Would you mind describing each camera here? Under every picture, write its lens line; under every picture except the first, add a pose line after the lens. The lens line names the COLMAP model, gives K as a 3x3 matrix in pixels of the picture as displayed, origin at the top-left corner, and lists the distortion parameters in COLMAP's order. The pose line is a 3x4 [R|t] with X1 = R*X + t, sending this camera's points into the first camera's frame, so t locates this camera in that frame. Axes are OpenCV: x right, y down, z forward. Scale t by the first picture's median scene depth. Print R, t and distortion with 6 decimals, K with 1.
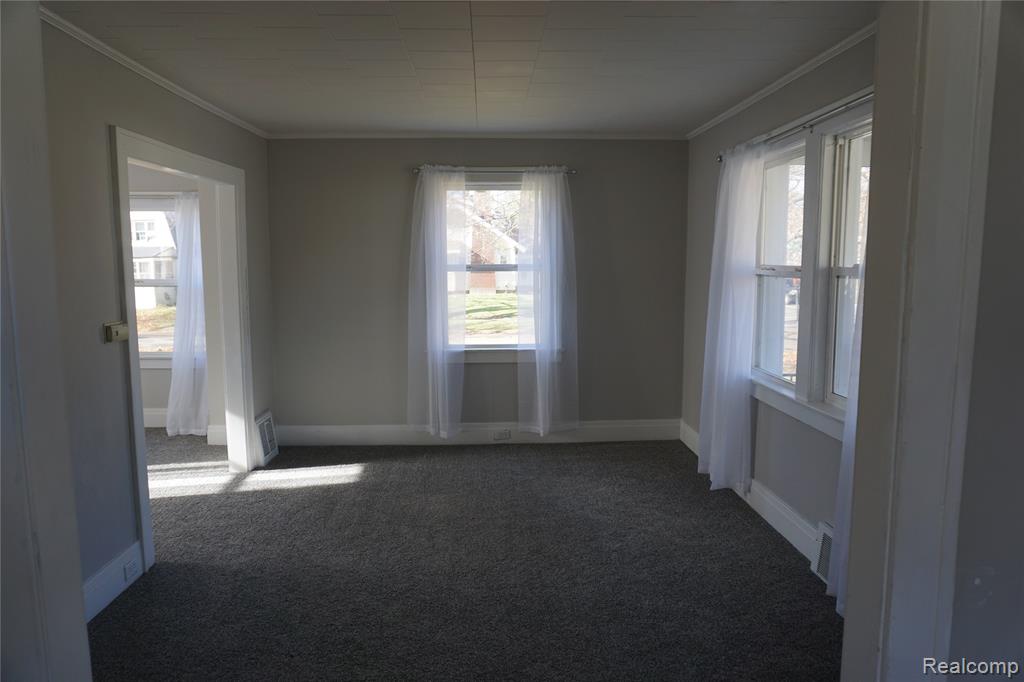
lens RADIAL K [[690.2, 0, 515.2], [0, 690.2, 345.5], [0, 0, 1]] dist [-0.043110, 0.026511]
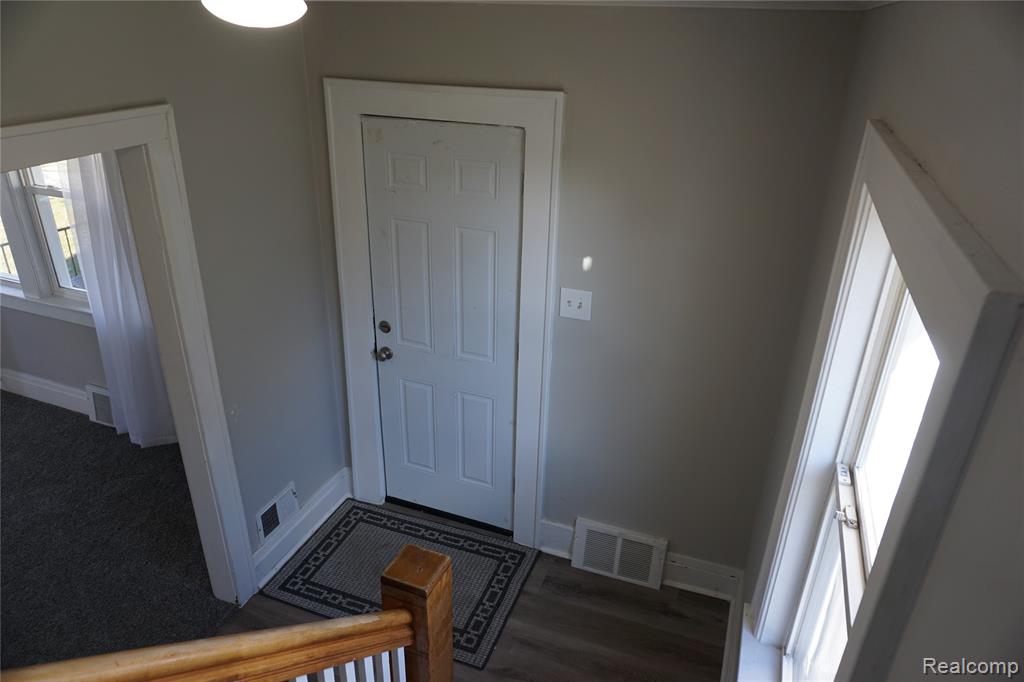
lens RADIAL K [[690.2, 0, 510.6], [0, 690.2, 340.6], [0, 0, 1]] dist [-0.043110, 0.026511]
pose [[0.413610, -0.377518, 0.828497, -0.268479], [0.090852, 0.922554, 0.375020, -0.237850], [-0.905910, -0.079842, 0.415876, -0.274965]]
